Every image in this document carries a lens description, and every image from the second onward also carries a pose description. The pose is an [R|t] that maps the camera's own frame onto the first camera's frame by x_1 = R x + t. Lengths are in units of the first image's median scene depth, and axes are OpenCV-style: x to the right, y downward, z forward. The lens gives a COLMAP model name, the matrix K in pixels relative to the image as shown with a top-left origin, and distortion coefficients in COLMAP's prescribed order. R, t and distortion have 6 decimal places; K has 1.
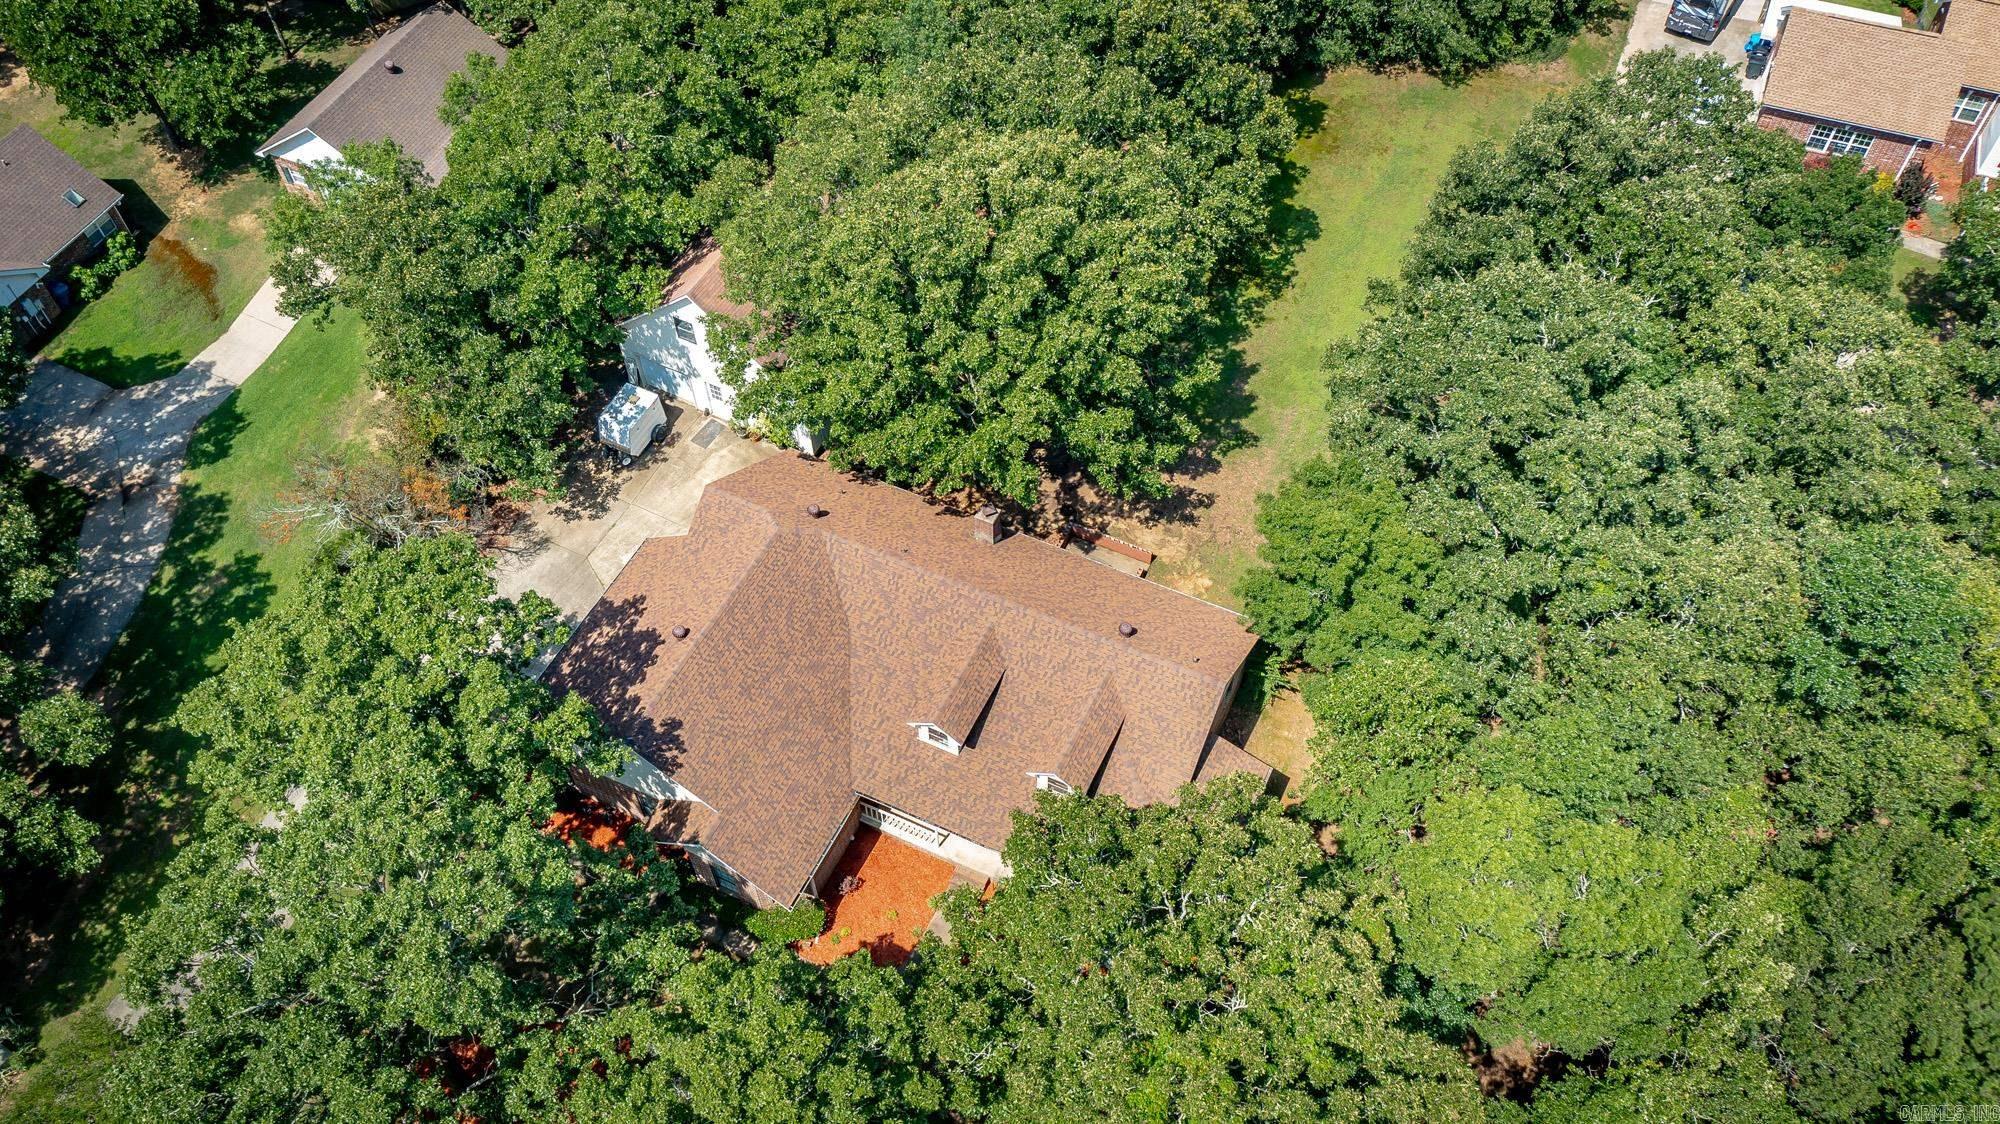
lens RADIAL K [[1579.3, 0, 1000.0], [0, 1579.3, 562.0], [0, 0, 1]] dist [0.001344, 0.000784]
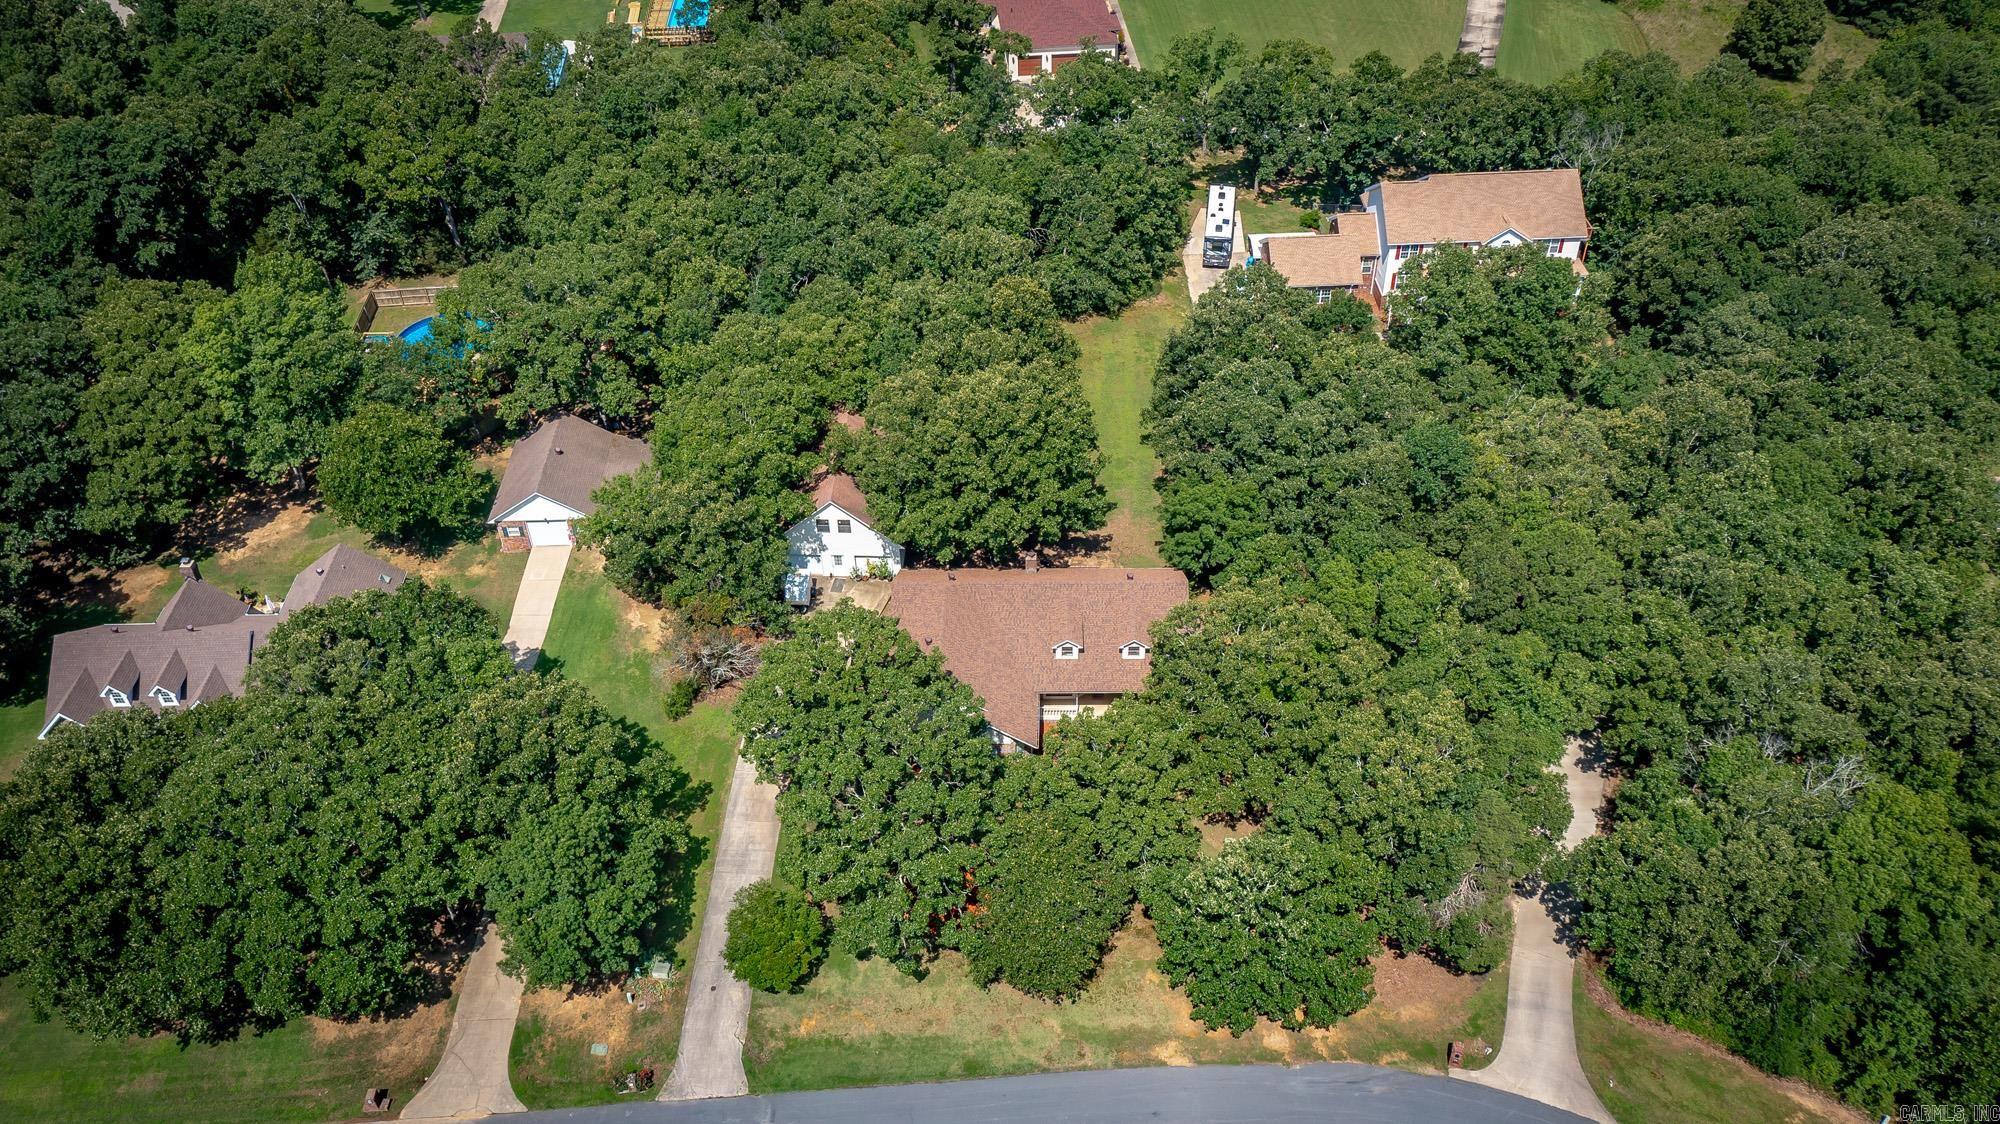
lens RADIAL K [[1683.4, 0, 1000.0], [0, 1683.4, 562.0], [0, 0, 1]] dist [-0.003062, -0.003334]
pose [[0.909499, -0.271839, 0.314507, -0.519990], [0.333435, 0.928856, -0.161393, 0.223223], [-0.248259, 0.251655, 0.935434, -0.696122]]
